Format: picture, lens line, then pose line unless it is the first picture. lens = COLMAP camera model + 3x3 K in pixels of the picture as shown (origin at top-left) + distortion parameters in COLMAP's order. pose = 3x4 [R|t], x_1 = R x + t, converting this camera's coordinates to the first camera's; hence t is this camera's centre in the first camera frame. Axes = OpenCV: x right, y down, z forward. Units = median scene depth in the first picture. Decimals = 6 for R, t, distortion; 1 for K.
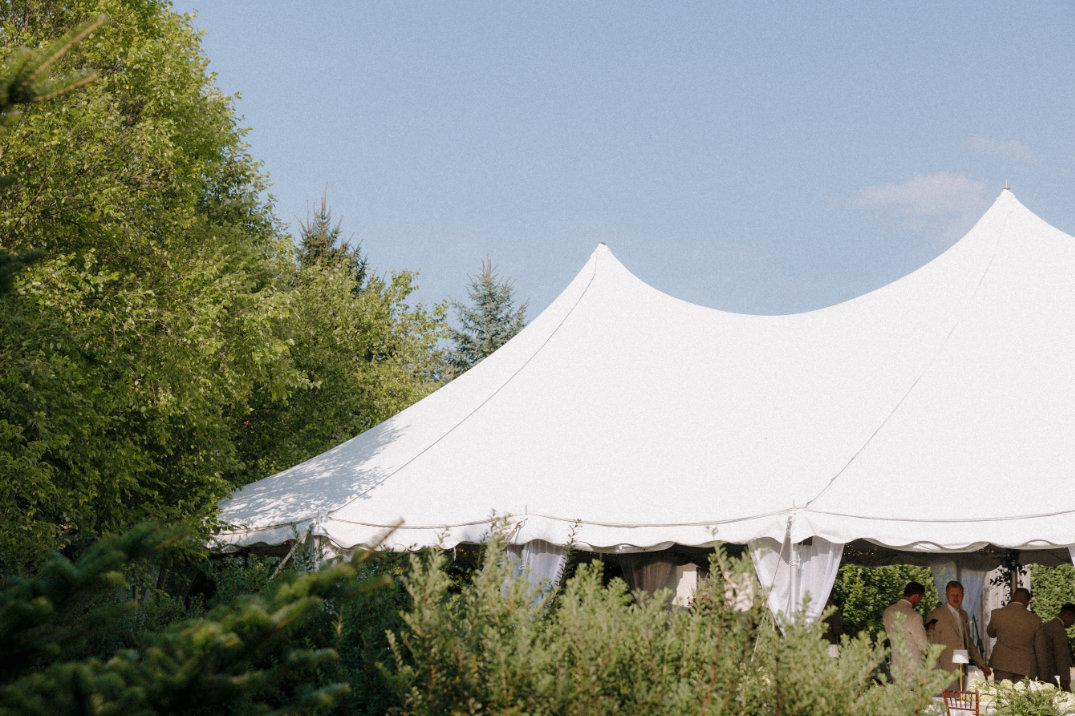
lens RADIAL K [[1548.5, 0, 537.5], [0, 1548.5, 358.0], [0, 0, 1]] dist [0.003577, 0.004009]
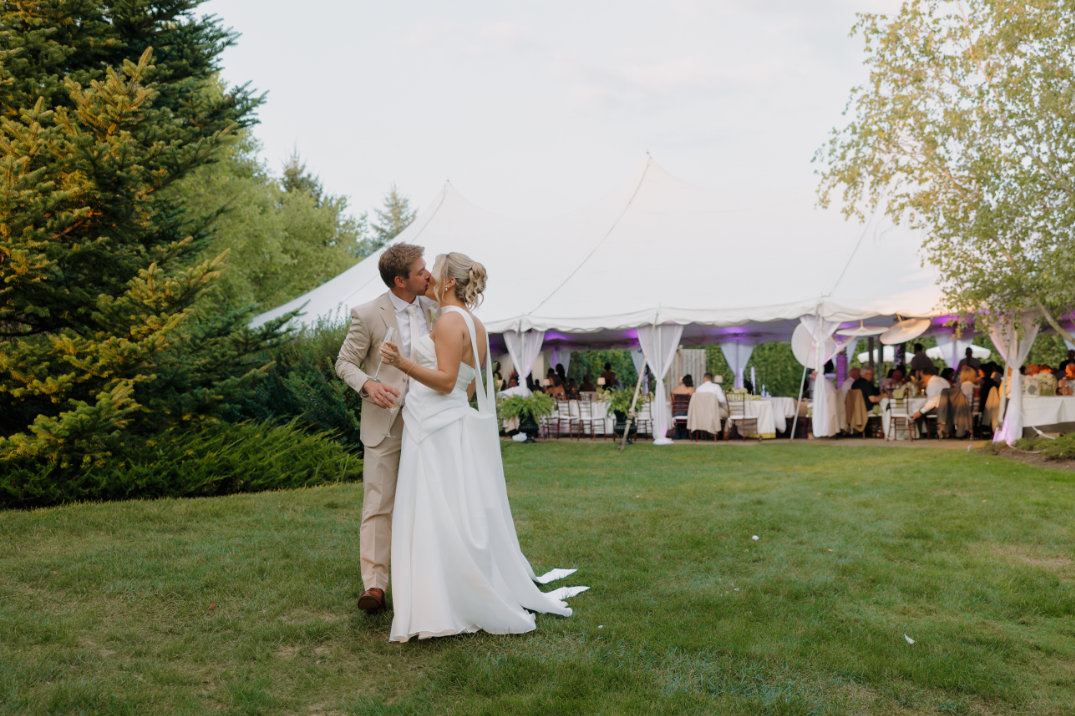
lens RADIAL K [[1080.5, 0, 537.5], [0, 1080.5, 358.0], [0, 0, 1]] dist [0.005329, -0.013986]
pose [[0.996870, -0.029780, 0.073238, 0.038658], [0.021046, 0.992878, 0.117266, -0.010167], [-0.076209, -0.115357, 0.990396, -0.255601]]
